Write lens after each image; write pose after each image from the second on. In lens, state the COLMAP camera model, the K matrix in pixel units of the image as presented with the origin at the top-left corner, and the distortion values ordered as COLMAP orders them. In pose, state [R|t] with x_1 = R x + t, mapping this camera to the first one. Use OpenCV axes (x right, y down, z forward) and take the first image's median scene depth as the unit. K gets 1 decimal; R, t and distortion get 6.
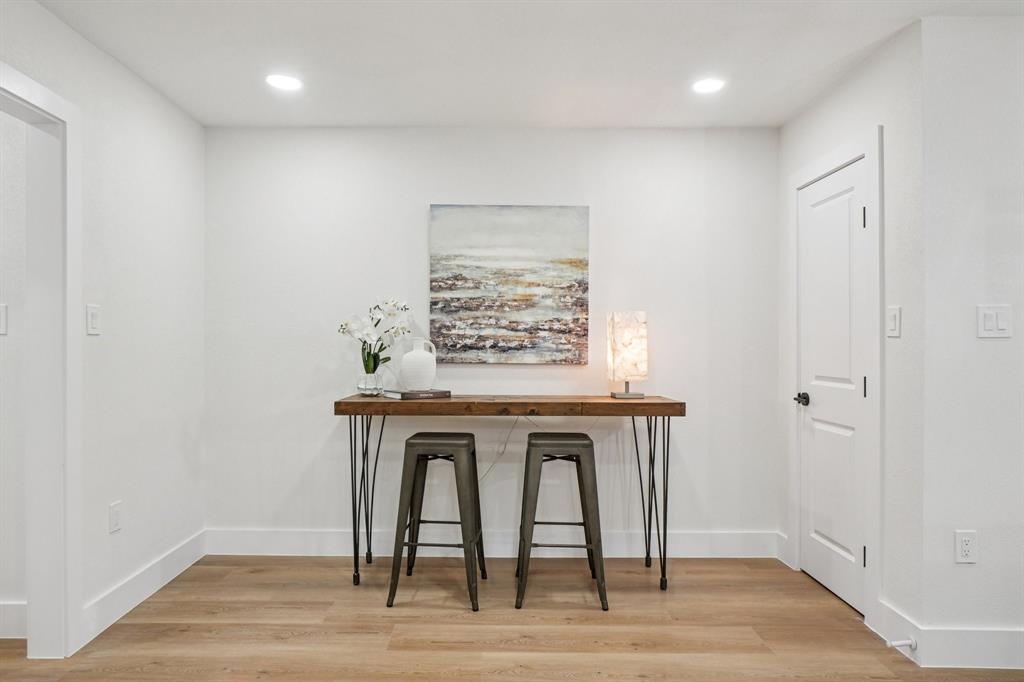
lens RADIAL K [[567.2, 0, 498.5], [0, 567.2, 341.3], [0, 0, 1]] dist [-0.036323, 0.000764]
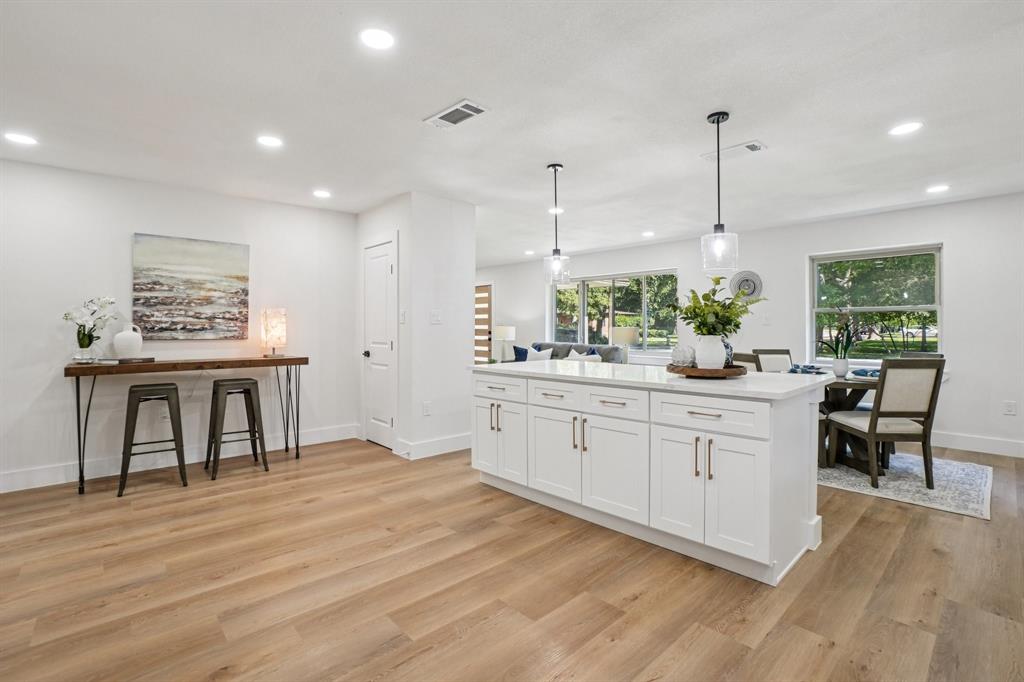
lens RADIAL K [[477.8, 0, 492.2], [0, 477.8, 324.8], [0, 0, 1]] dist [-0.023275, 0.000515]
pose [[0.751562, 0.000242, 0.659662, -0.228001], [0.000119, 1.000000, -0.000503, -0.000737], [-0.659662, 0.000457, 0.751562, -0.535565]]
